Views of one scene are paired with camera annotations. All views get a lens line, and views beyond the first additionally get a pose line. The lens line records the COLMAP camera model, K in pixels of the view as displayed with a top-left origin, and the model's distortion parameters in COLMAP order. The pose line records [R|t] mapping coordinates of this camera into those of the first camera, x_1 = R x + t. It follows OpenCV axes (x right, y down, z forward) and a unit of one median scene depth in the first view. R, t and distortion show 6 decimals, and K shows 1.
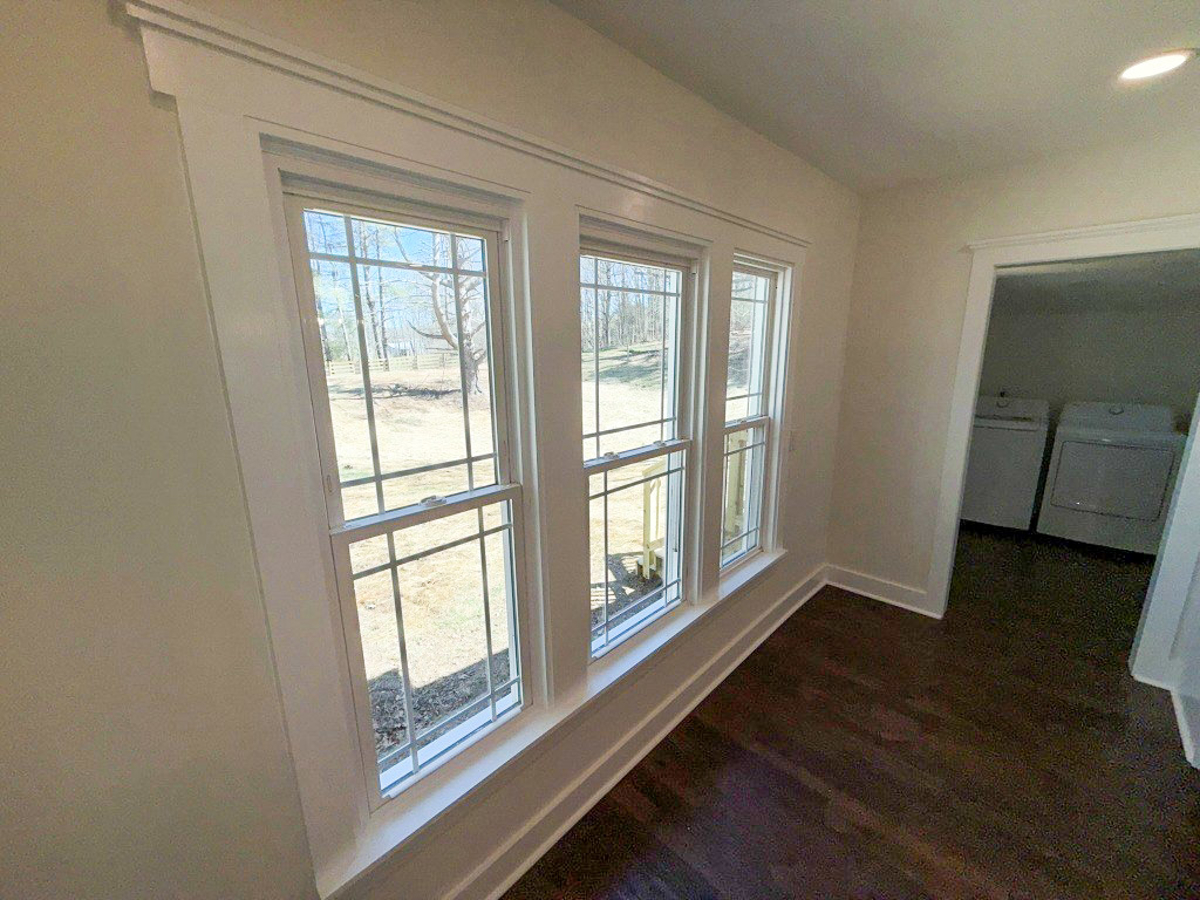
lens RADIAL K [[480.2, 0, 595.1], [0, 480.2, 449.8], [0, 0, 1]] dist [0.003408, 0.000206]
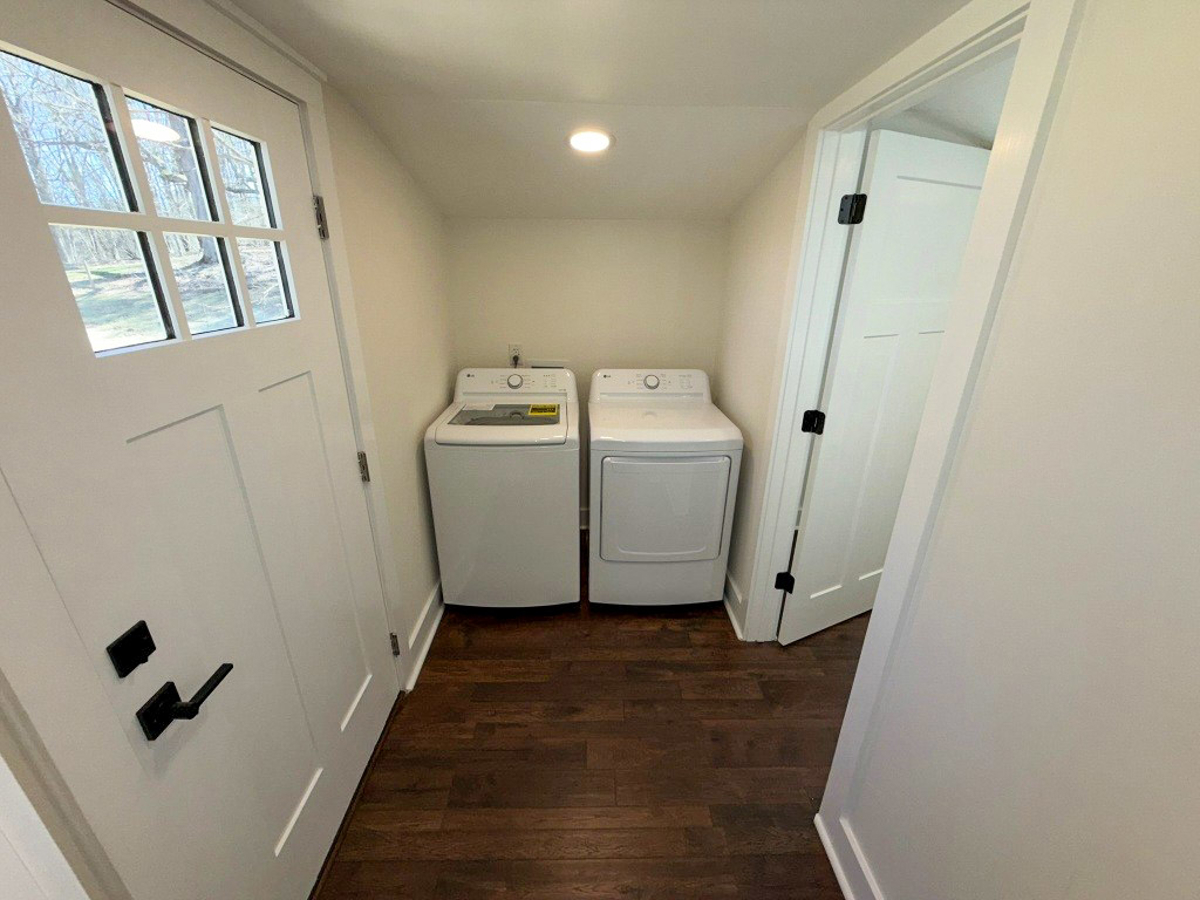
lens RADIAL K [[480.2, 0, 595.1], [0, 480.2, 449.8], [0, 0, 1]] dist [0.003408, 0.000206]
pose [[0.704279, -0.236231, 0.669467, 0.781815], [0.136482, 0.970476, 0.198867, -0.178722], [-0.696680, -0.048688, 0.715728, 0.797873]]
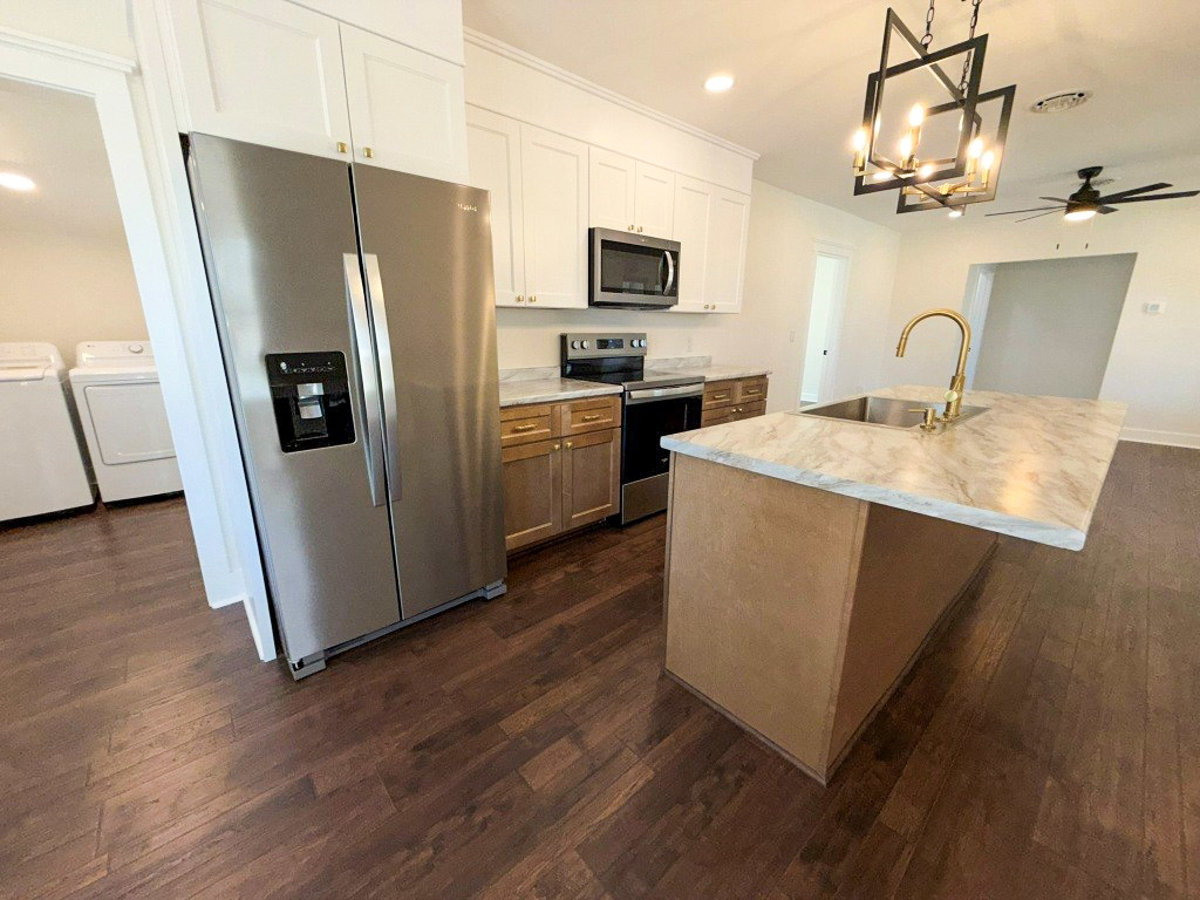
lens RADIAL K [[477.5, 0, 594.7], [0, 477.5, 448.3], [0, 0, 1]] dist [0.001405, 0.000036]
pose [[0.072897, -0.237757, 0.968585, 0.292960], [0.209513, 0.953149, 0.218200, 0.111587], [-0.975085, 0.187025, 0.119295, 0.101954]]
